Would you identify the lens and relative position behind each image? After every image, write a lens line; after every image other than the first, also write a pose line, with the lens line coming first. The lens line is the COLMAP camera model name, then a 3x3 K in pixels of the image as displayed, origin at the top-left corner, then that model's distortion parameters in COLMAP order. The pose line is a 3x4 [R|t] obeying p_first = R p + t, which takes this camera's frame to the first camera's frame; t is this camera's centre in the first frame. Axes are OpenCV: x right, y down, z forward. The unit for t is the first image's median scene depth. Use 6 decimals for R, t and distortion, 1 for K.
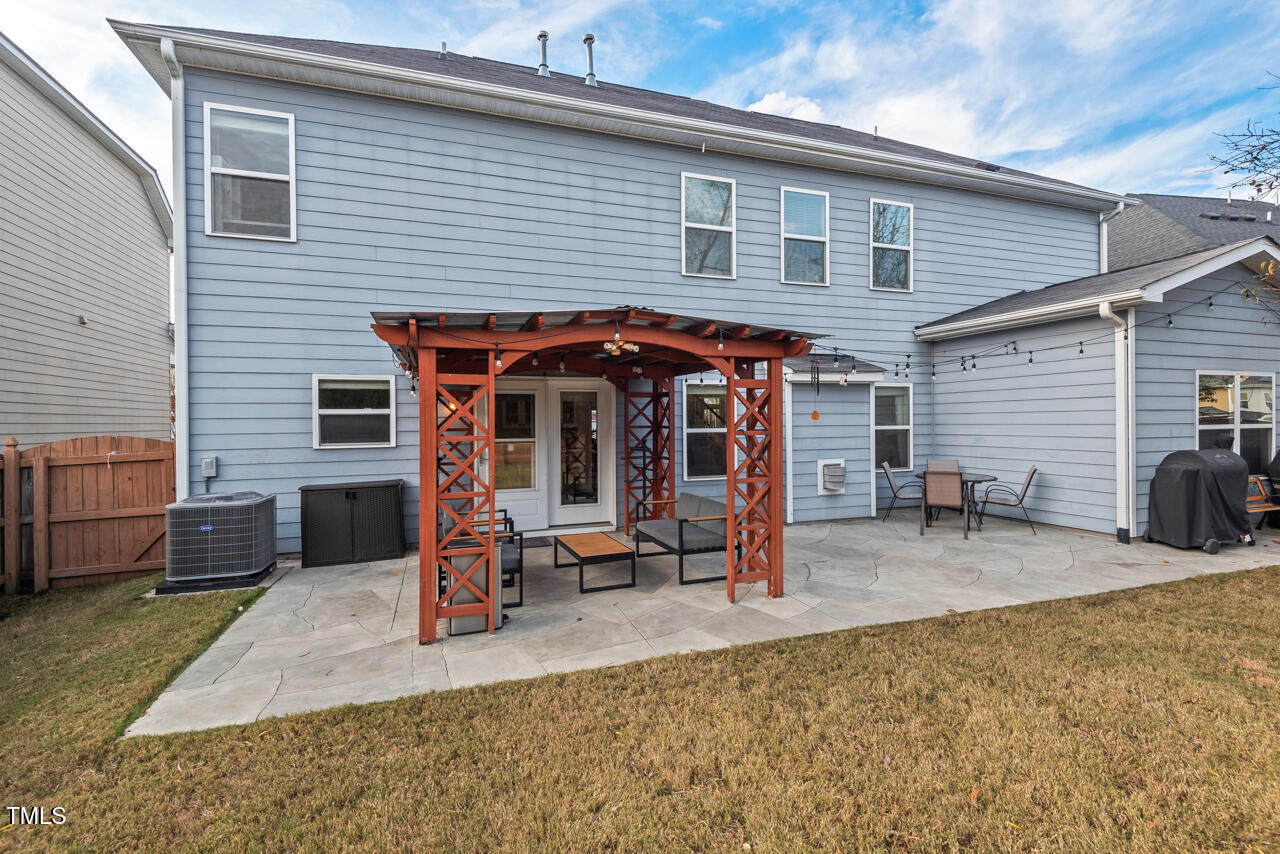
lens RADIAL K [[586.9, 0, 640.2], [0, 586.9, 426.1], [0, 0, 1]] dist [0.014732, -0.007230]
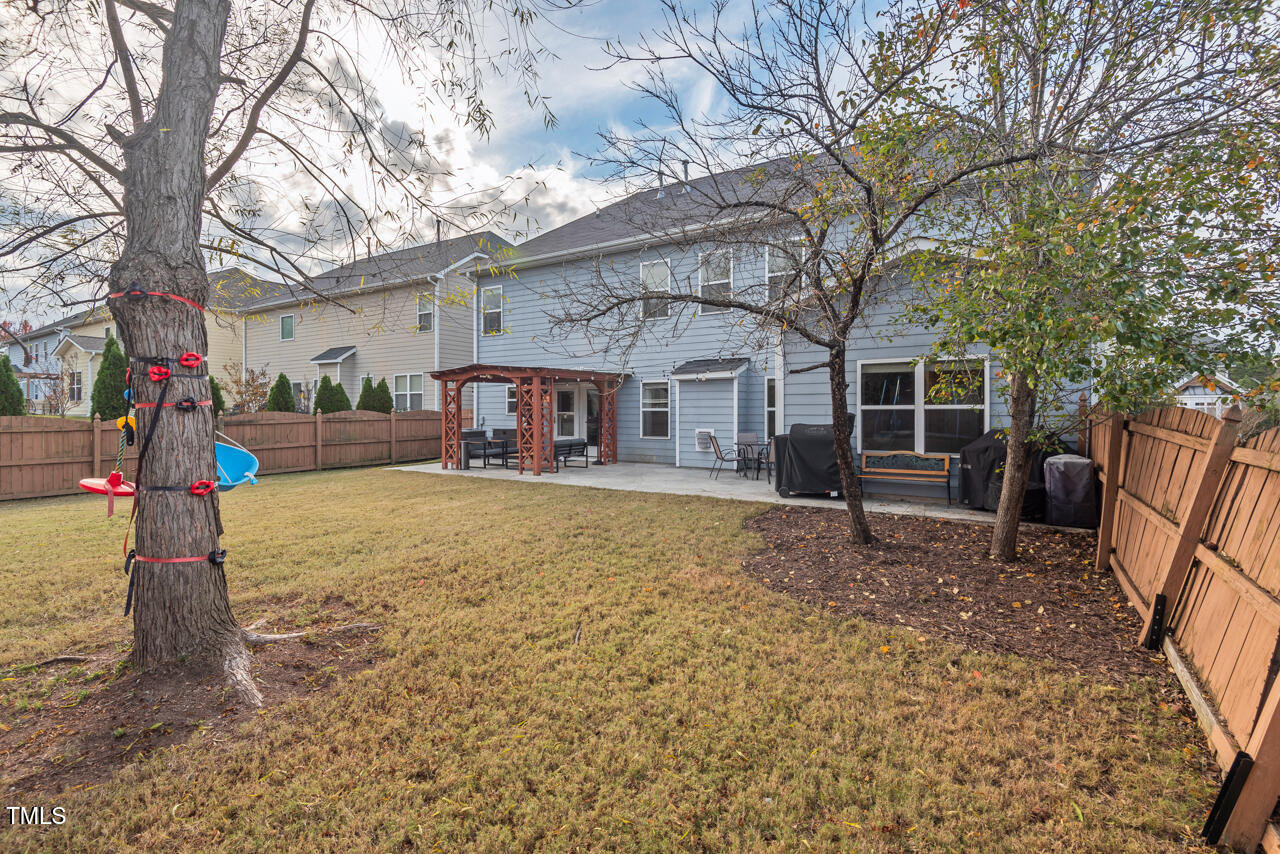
lens RADIAL K [[586.9, 0, 640.2], [0, 586.9, 417.2], [0, 0, 1]] dist [0.014732, -0.007230]
pose [[0.622990, 0.016369, -0.782059, 1.693262], [-0.014264, 0.999853, 0.009565, 0.016604], [0.782100, 0.005197, 0.623132, -0.114023]]
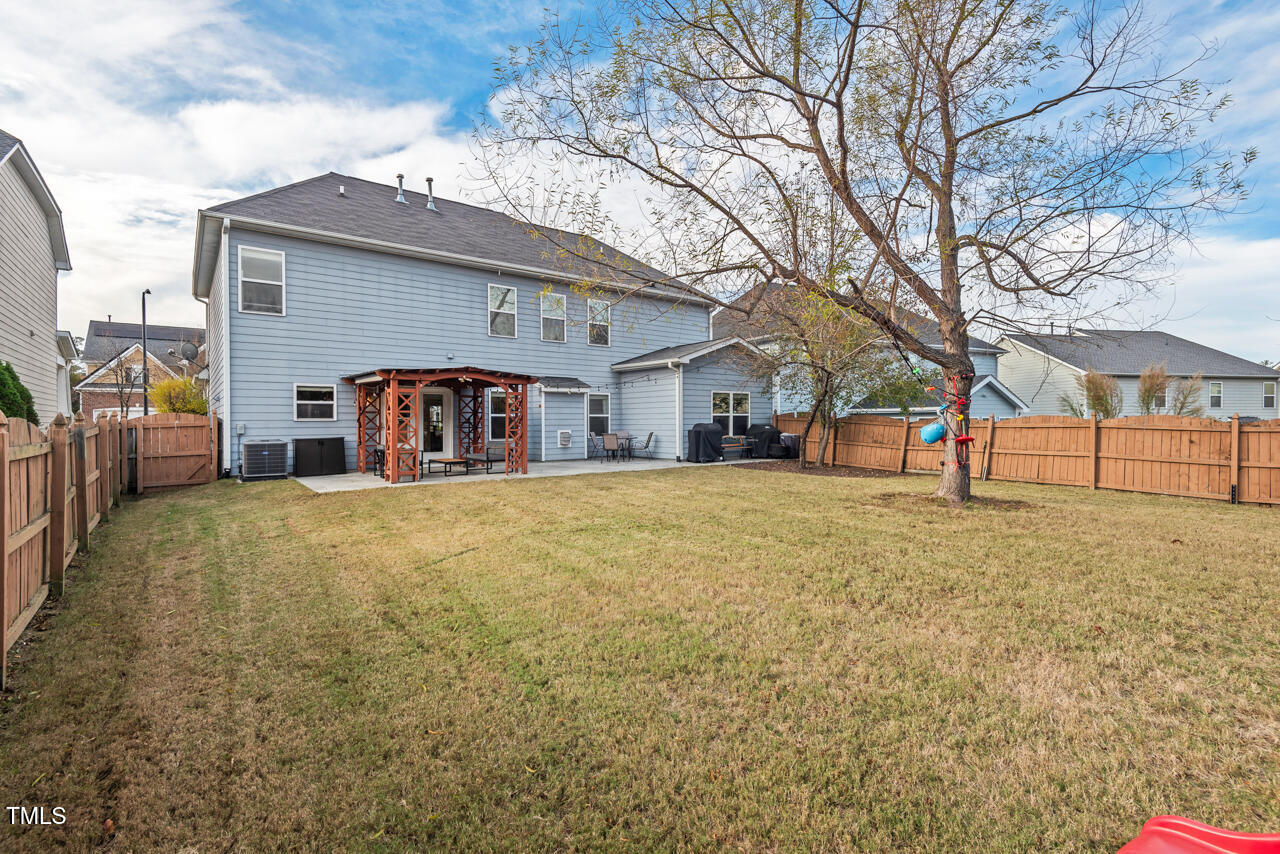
lens RADIAL K [[586.9, 0, 650.1], [0, 586.9, 430.6], [0, 0, 1]] dist [0.014732, -0.007230]
pose [[0.944675, 0.000162, 0.328007, -0.072389], [-0.001746, 0.999988, 0.004535, 0.058046], [-0.328002, -0.004857, 0.944664, -1.206381]]
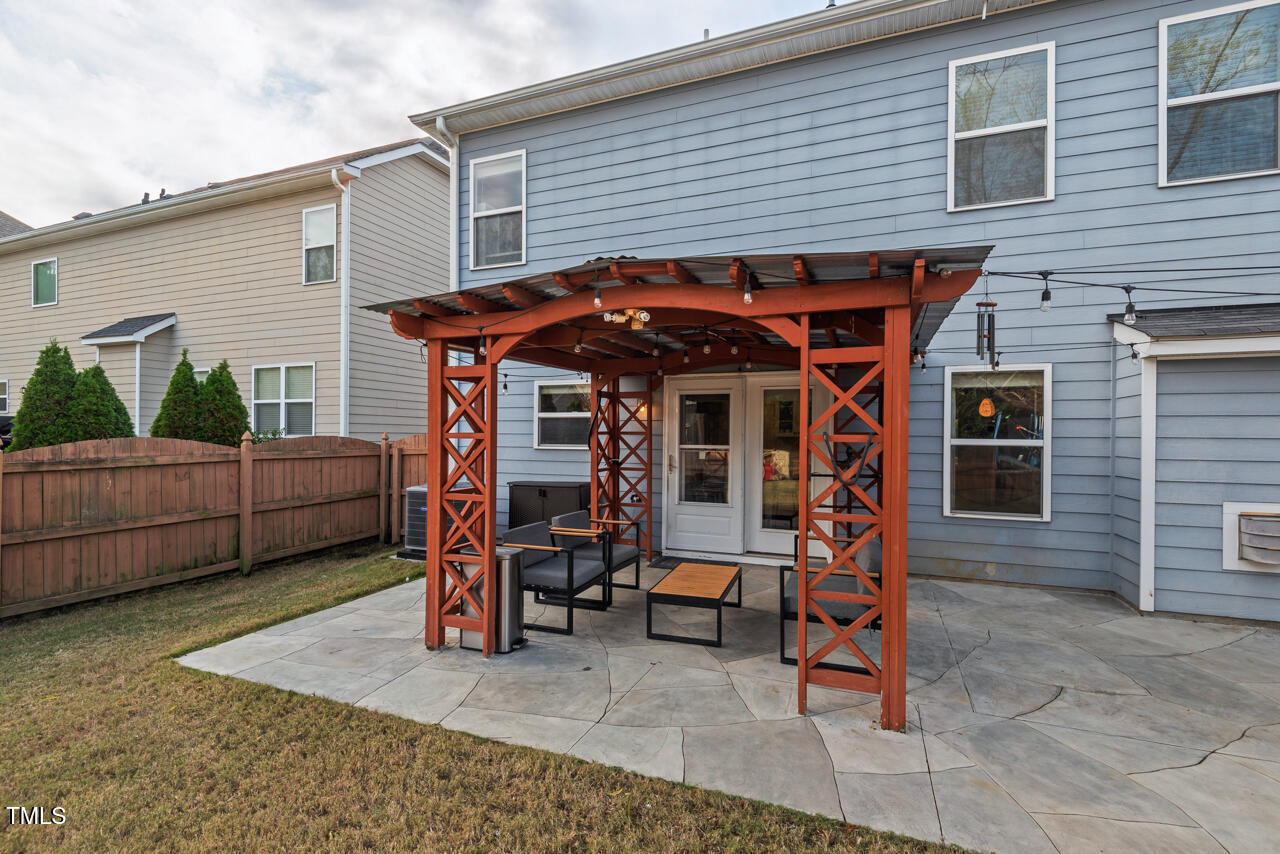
lens RADIAL K [[586.9, 0, 638.0], [0, 586.9, 437.7], [0, 0, 1]] dist [0.014732, -0.007230]
pose [[0.750886, 0.018014, -0.660186, 0.301286], [-0.020506, 0.999782, 0.003957, 0.009066], [0.660113, 0.010566, 0.751092, 0.292512]]
